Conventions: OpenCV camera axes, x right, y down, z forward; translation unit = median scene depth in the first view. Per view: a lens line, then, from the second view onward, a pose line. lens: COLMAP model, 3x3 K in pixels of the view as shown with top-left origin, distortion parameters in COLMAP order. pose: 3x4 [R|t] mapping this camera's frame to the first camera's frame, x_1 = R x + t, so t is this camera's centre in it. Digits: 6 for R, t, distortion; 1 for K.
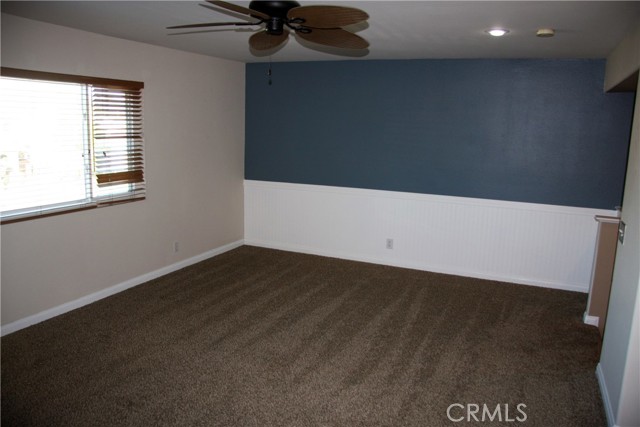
lens RADIAL K [[494.0, 0, 321.9], [0, 494.0, 218.0], [0, 0, 1]] dist [-0.179603, 0.110110]
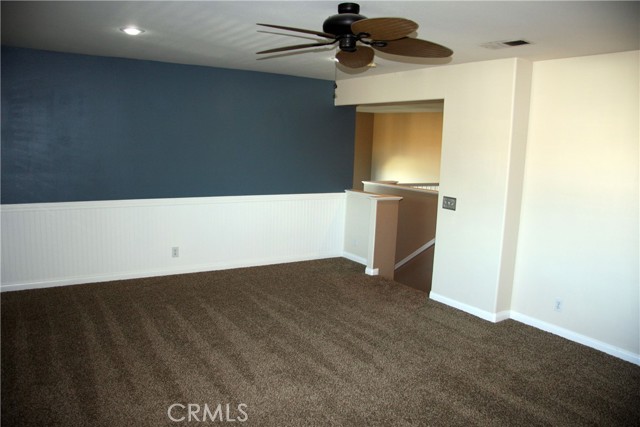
lens RADIAL K [[494.0, 0, 321.9], [0, 494.0, 218.0], [0, 0, 1]] dist [-0.179603, 0.110110]
pose [[0.566882, -0.144543, 0.811019, -0.606147], [0.141031, 0.986981, 0.077326, -0.059211], [-0.811637, 0.070544, 0.579886, 0.292127]]
